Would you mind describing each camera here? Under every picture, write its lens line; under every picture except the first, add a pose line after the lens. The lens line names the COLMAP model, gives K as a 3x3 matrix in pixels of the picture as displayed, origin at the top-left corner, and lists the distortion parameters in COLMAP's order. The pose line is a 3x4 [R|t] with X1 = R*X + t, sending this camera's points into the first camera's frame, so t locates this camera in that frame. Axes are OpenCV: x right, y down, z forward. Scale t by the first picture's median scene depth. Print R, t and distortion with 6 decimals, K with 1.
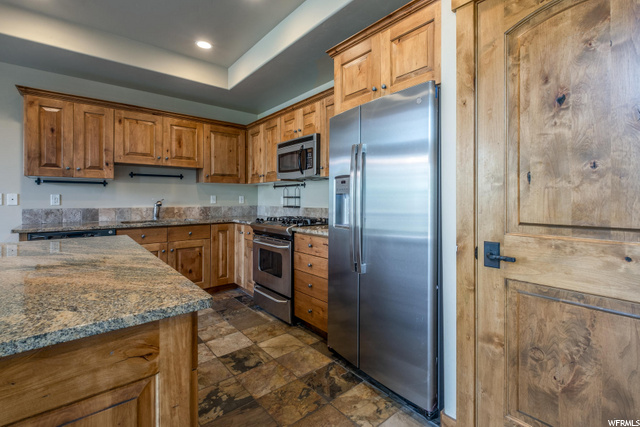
lens RADIAL K [[293.2, 0, 340.7], [0, 293.2, 199.0], [0, 0, 1]] dist [0.002906, -0.003179]
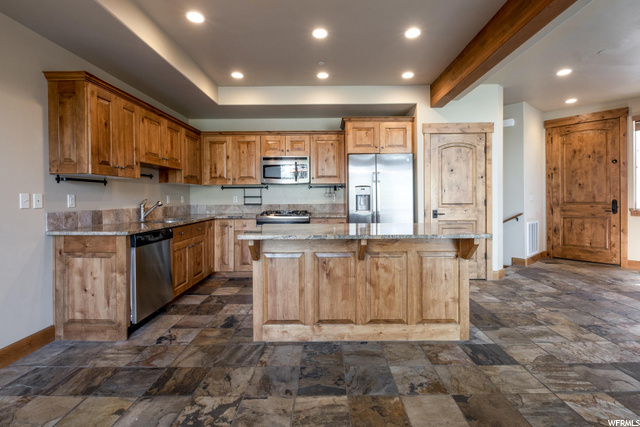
lens RADIAL K [[293.2, 0, 327.3], [0, 293.2, 198.7], [0, 0, 1]] dist [0.002906, -0.003179]
pose [[0.668829, -0.009269, 0.743358, -1.253674], [0.008281, 0.999953, 0.005017, -0.002032], [-0.743370, 0.002800, 0.668875, -0.132045]]
